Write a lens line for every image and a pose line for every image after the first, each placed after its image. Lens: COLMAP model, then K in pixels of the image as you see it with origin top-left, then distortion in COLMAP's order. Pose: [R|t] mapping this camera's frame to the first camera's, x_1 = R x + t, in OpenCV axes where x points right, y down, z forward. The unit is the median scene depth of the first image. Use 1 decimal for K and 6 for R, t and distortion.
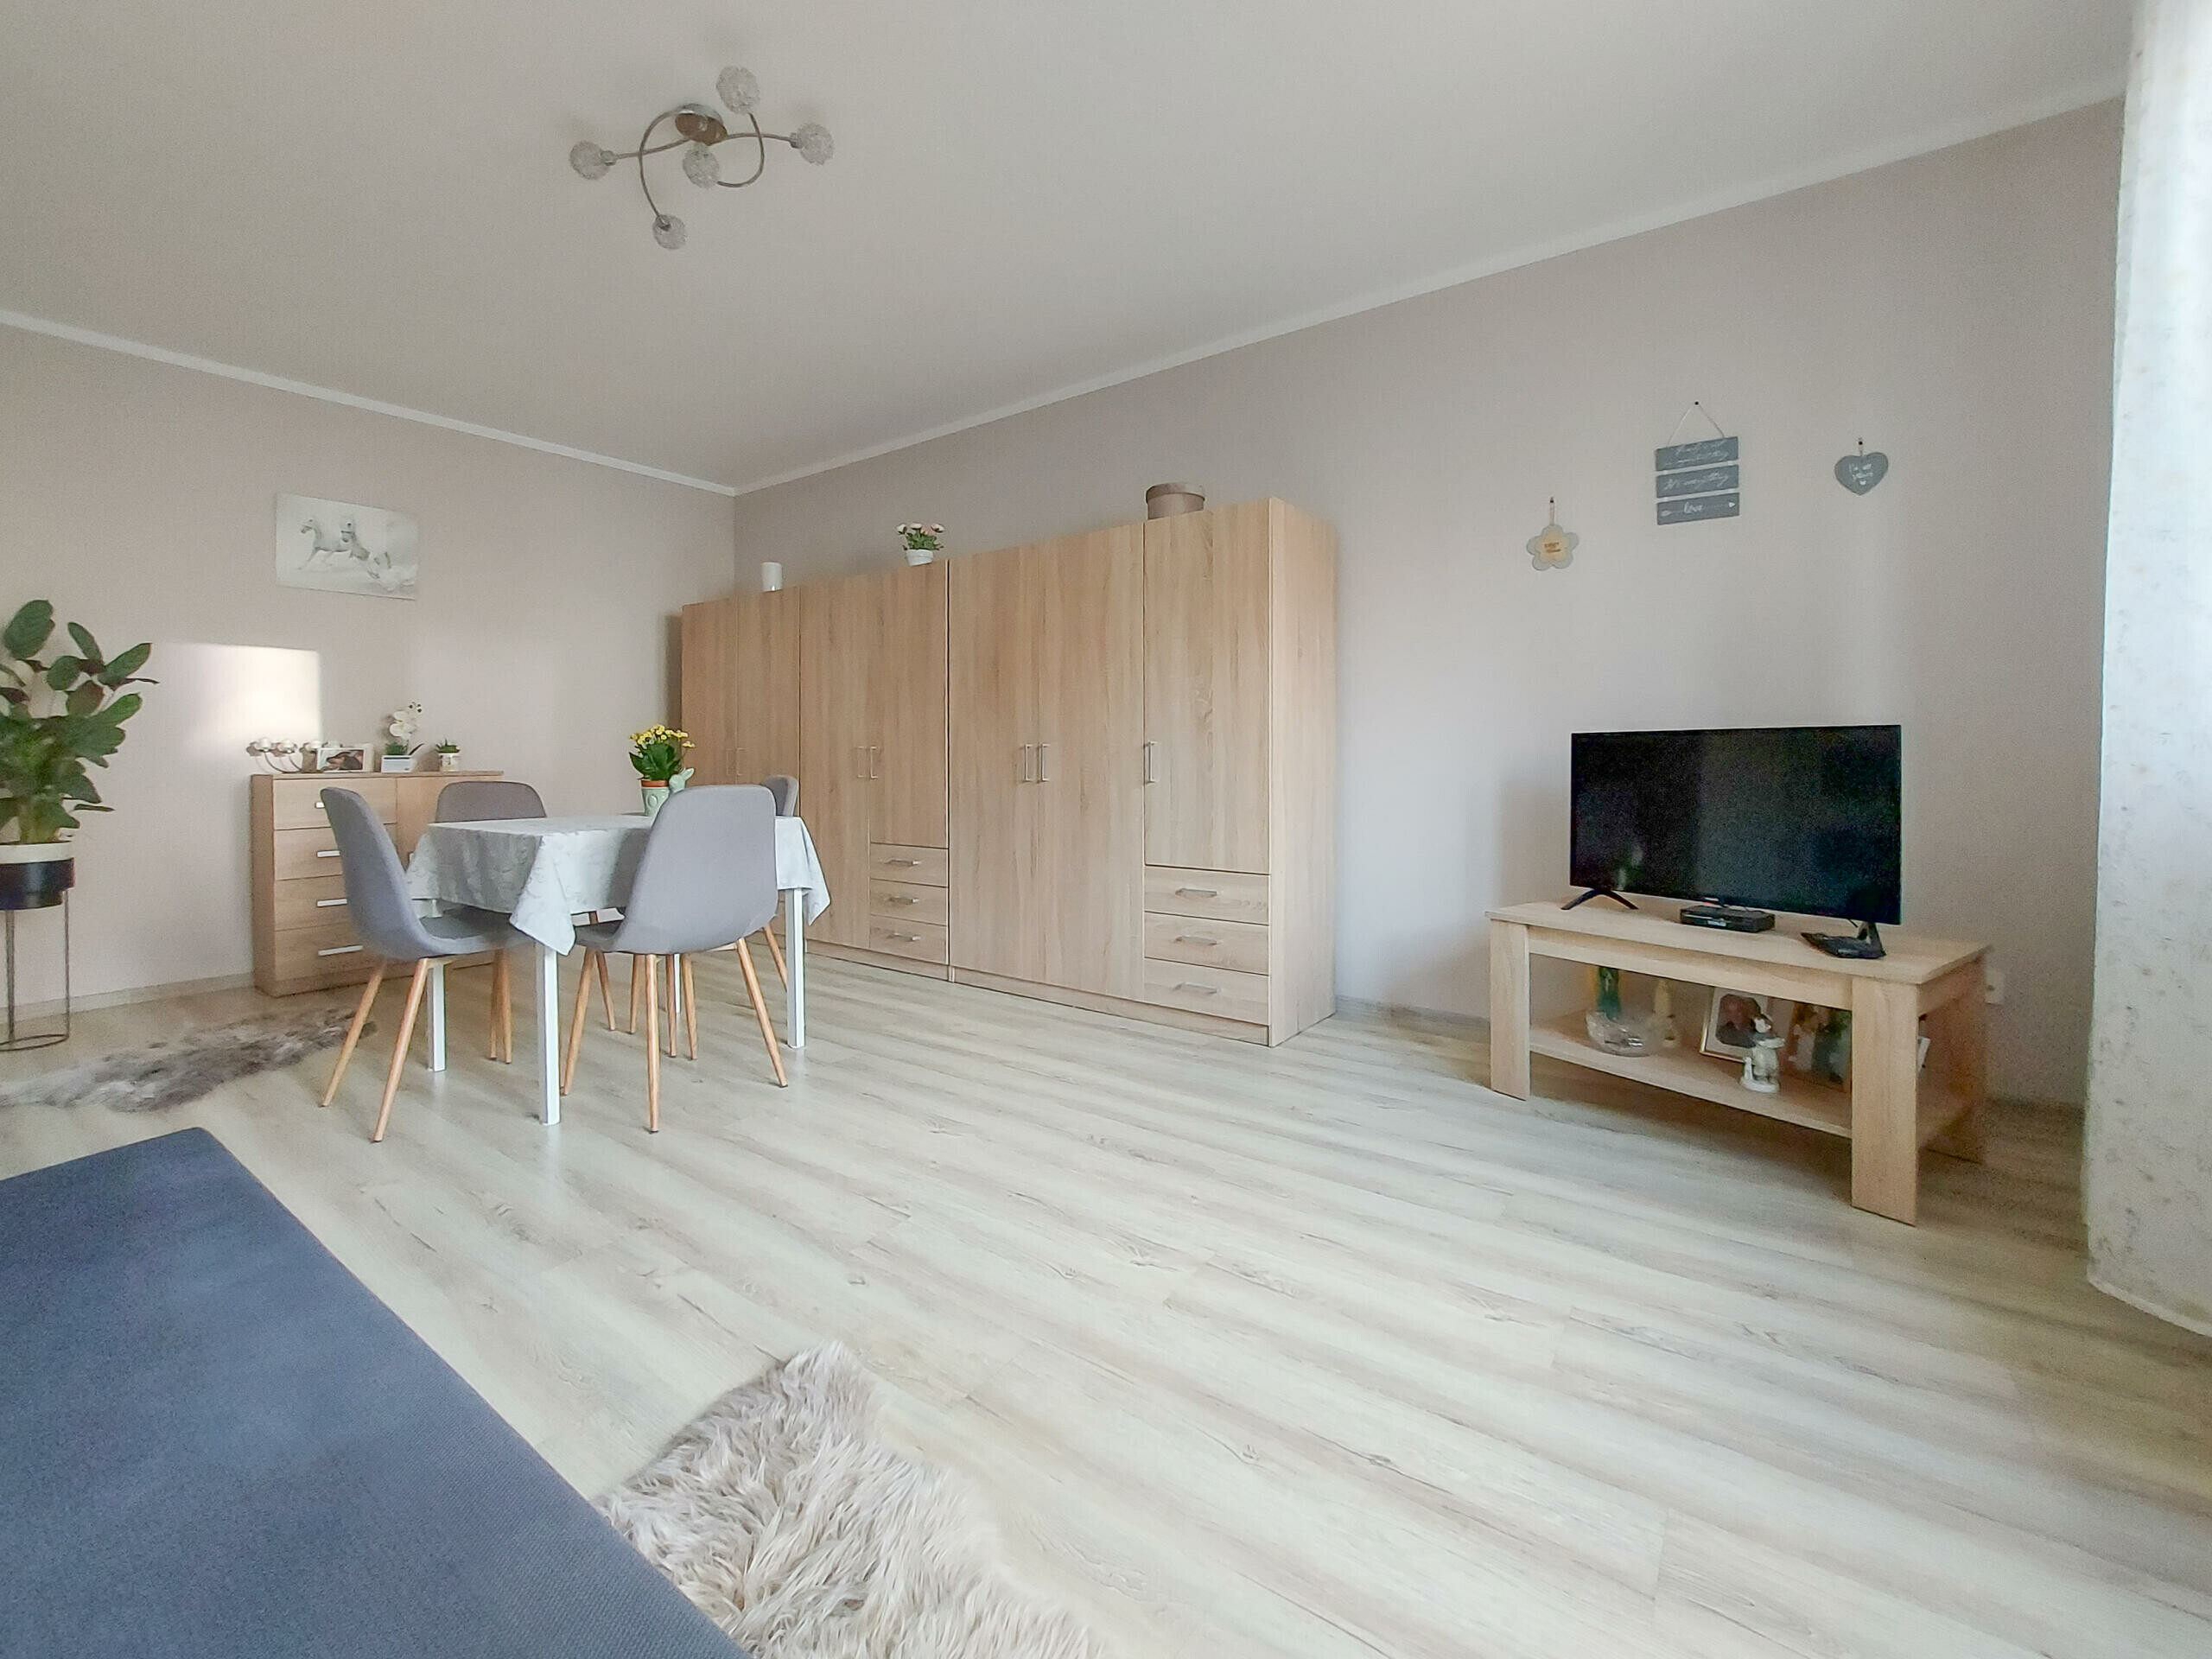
lens RADIAL K [[929.9, 0, 1094.9], [0, 929.9, 766.0], [0, 0, 1]] dist [-0.036661, -0.000133]
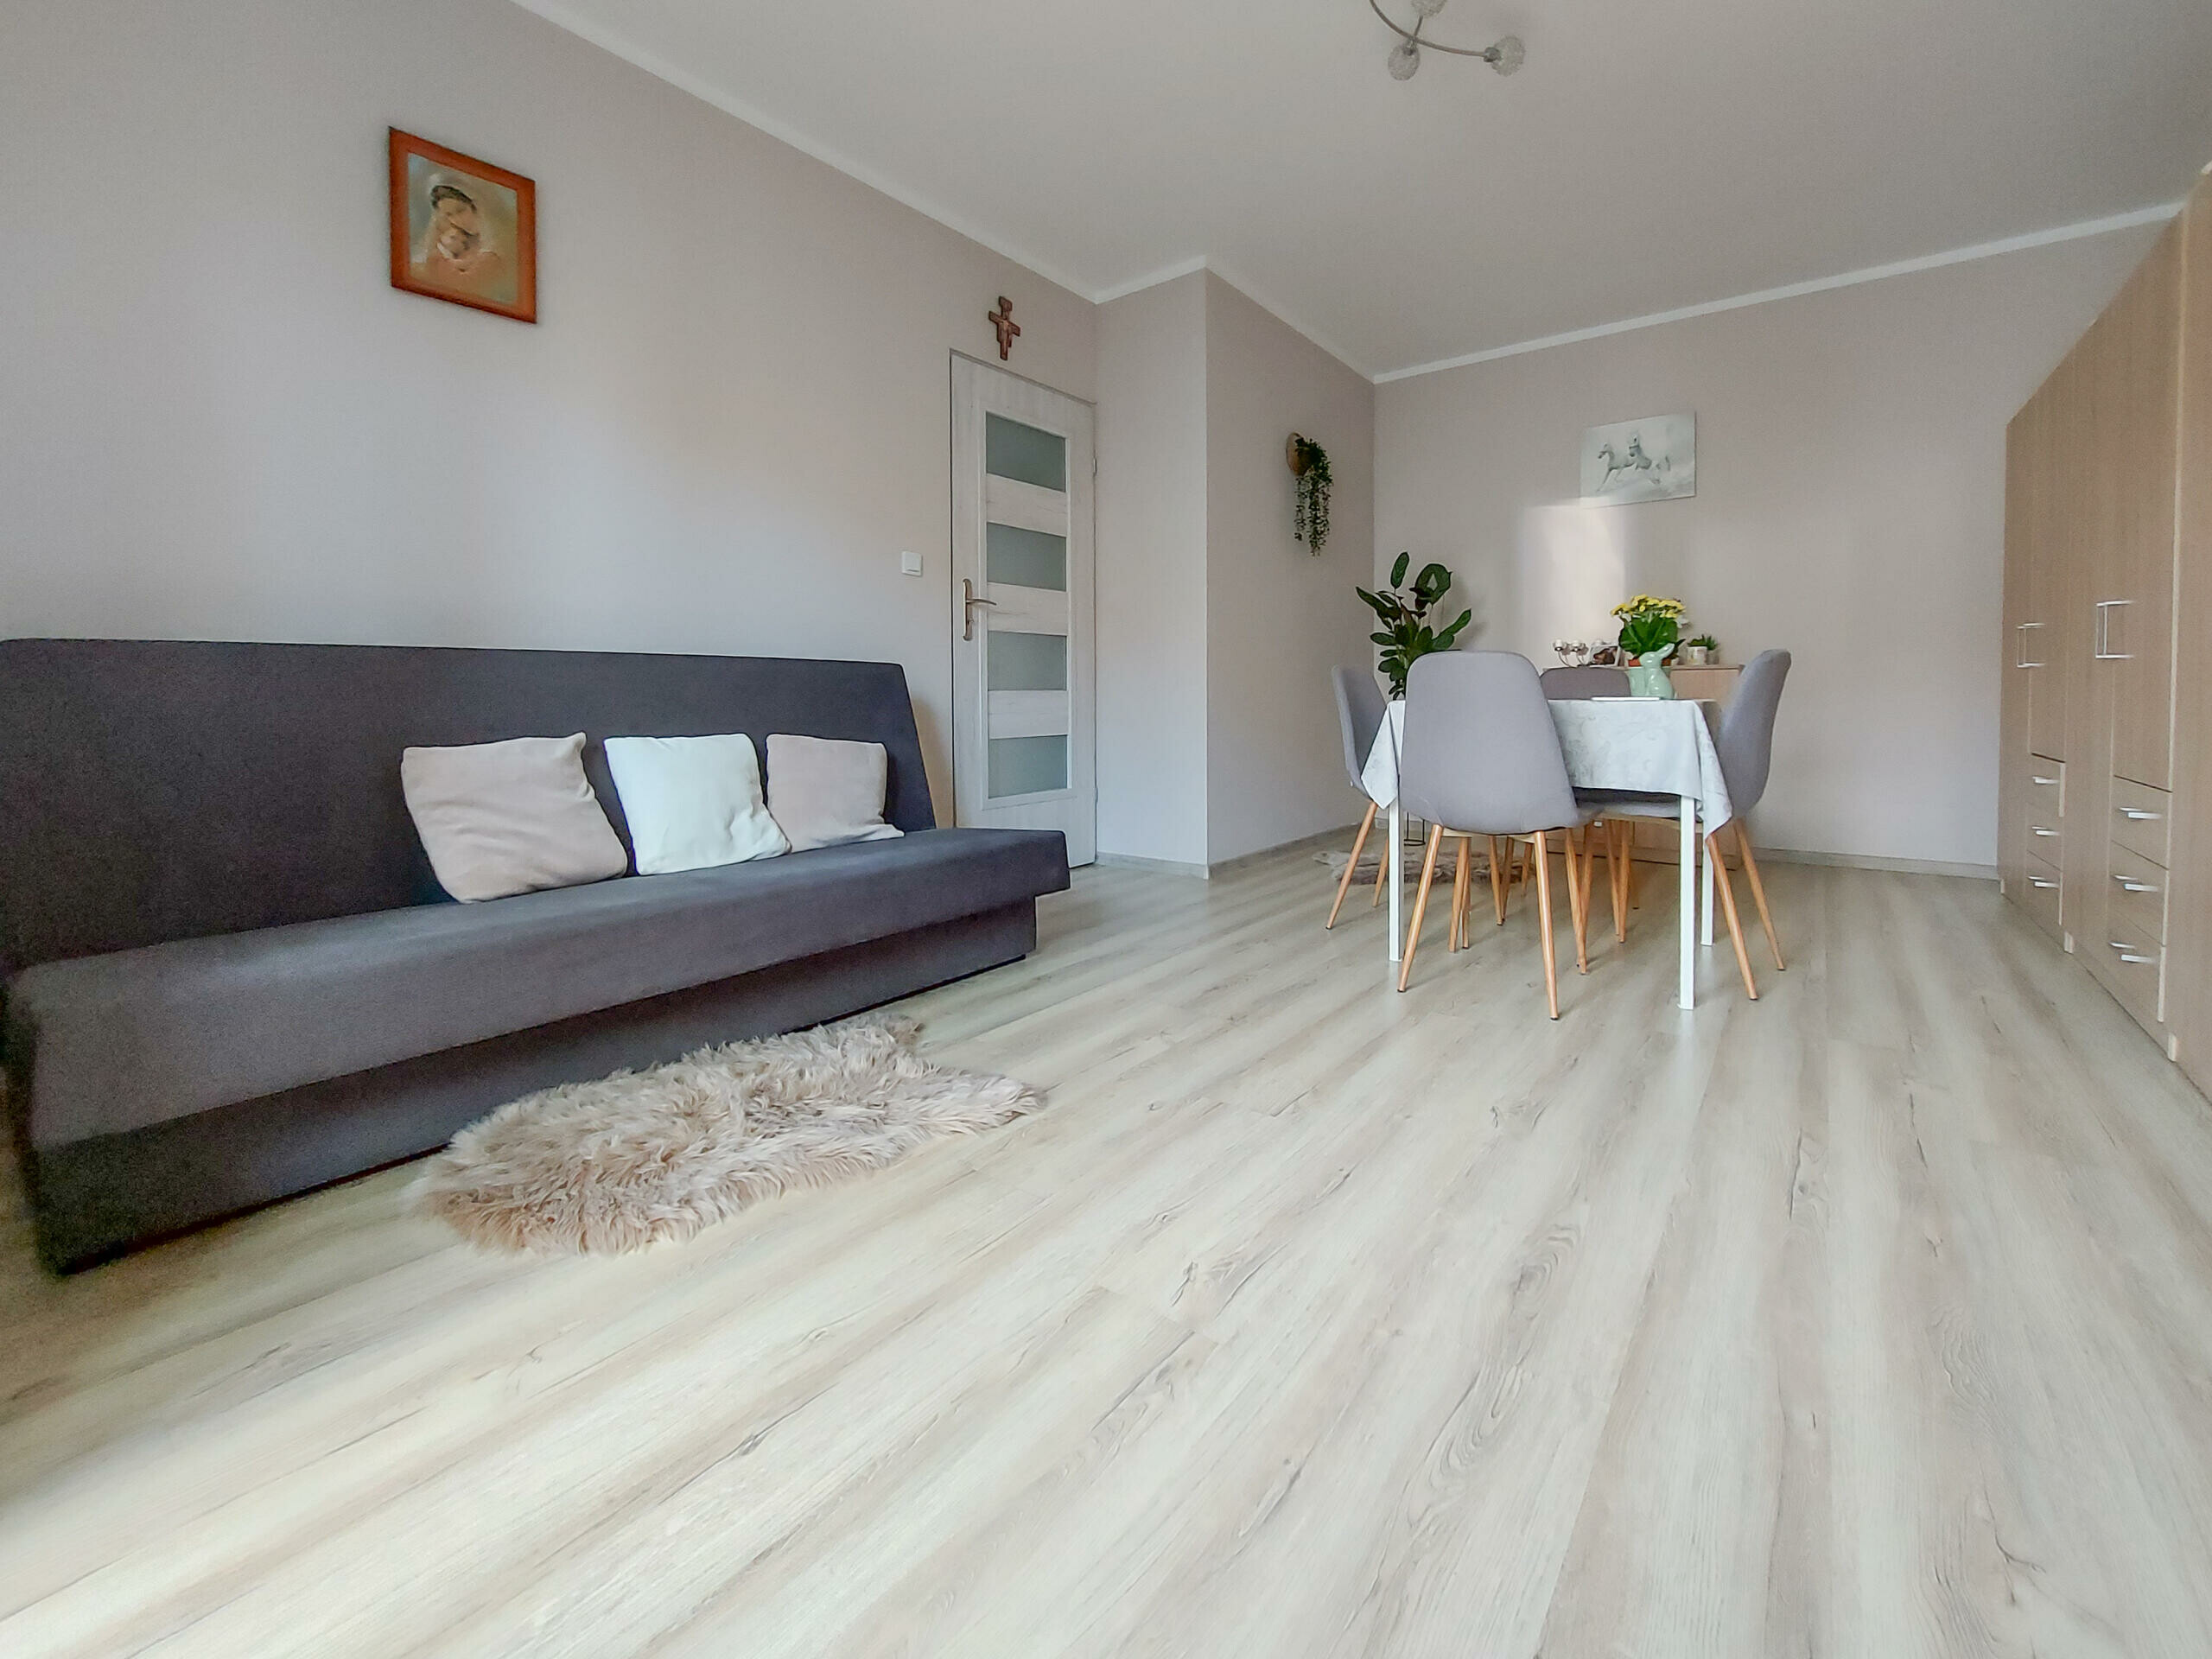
lens RADIAL K [[941.8, 0, 1103.5], [0, 941.8, 723.0], [0, 0, 1]] dist [-0.024178, -0.000578]
pose [[-0.050114, 0.039999, -0.997942, 0.657314], [-0.013693, 0.999076, 0.040732, 0.070284], [0.998650, 0.015706, -0.049520, 0.823683]]
